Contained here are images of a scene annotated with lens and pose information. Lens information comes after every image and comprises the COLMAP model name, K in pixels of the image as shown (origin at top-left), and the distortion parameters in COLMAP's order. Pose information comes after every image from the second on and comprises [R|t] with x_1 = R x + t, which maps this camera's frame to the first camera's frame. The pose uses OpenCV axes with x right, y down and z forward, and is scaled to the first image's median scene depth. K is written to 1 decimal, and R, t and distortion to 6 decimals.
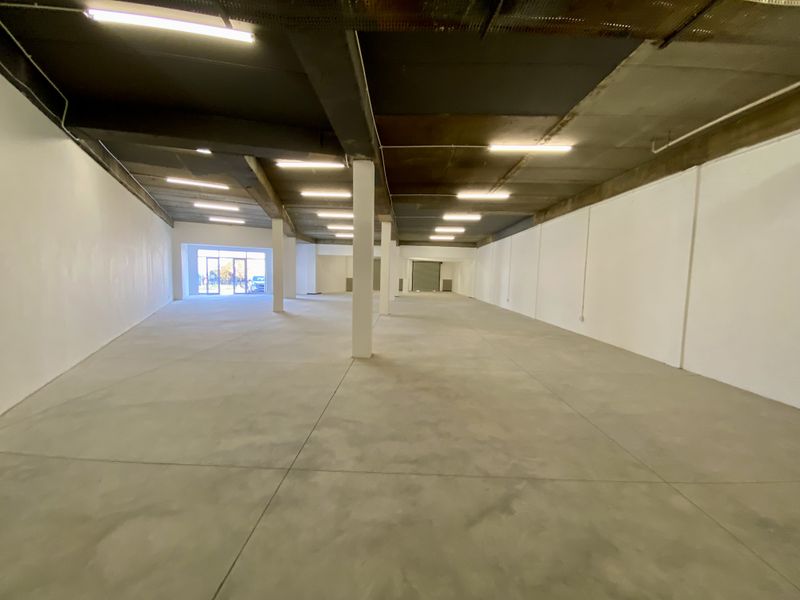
lens RADIAL K [[323.4, 0, 402.1], [0, 323.4, 298.8], [0, 0, 1]] dist [0.013181, -0.016739]
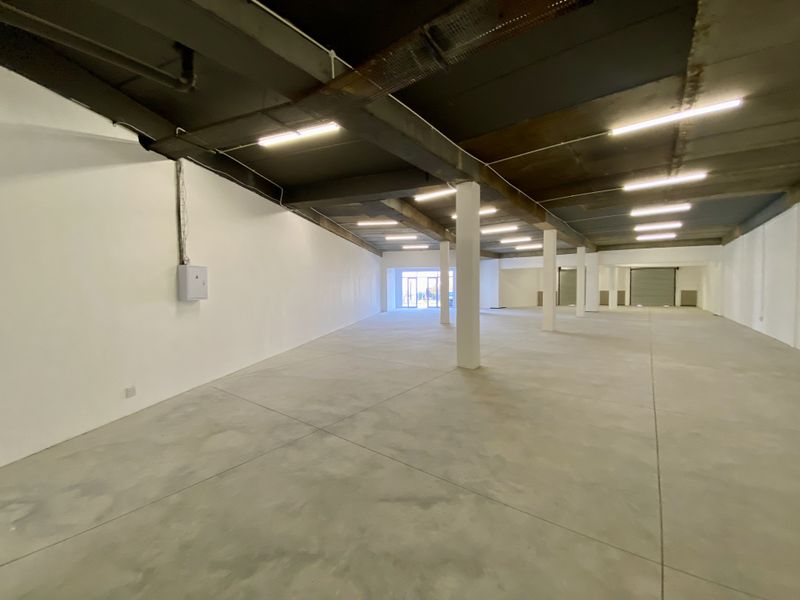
lens RADIAL K [[323.4, 0, 397.3], [0, 323.4, 298.8], [0, 0, 1]] dist [0.013181, -0.016739]
pose [[0.804167, -0.012119, -0.594280, 0.337557], [-0.015144, 0.999050, -0.040865, 0.004850], [0.594210, 0.041862, 0.803220, 0.019895]]
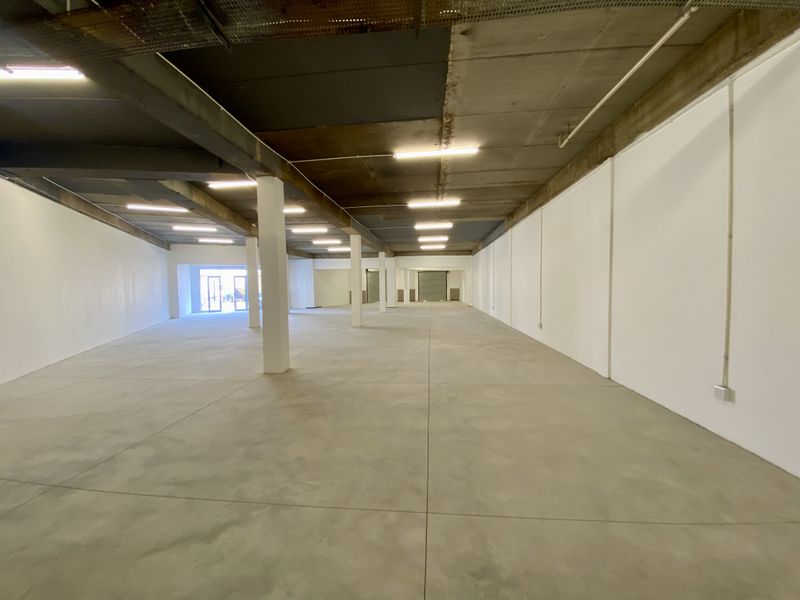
lens RADIAL K [[323.4, 0, 398.3], [0, 323.4, 299.8], [0, 0, 1]] dist [0.013181, -0.016739]
pose [[0.996062, -0.036091, -0.080984, 0.364994], [0.033628, 0.998935, -0.031583, 0.003013], [0.082038, 0.028735, 0.996215, 0.035116]]
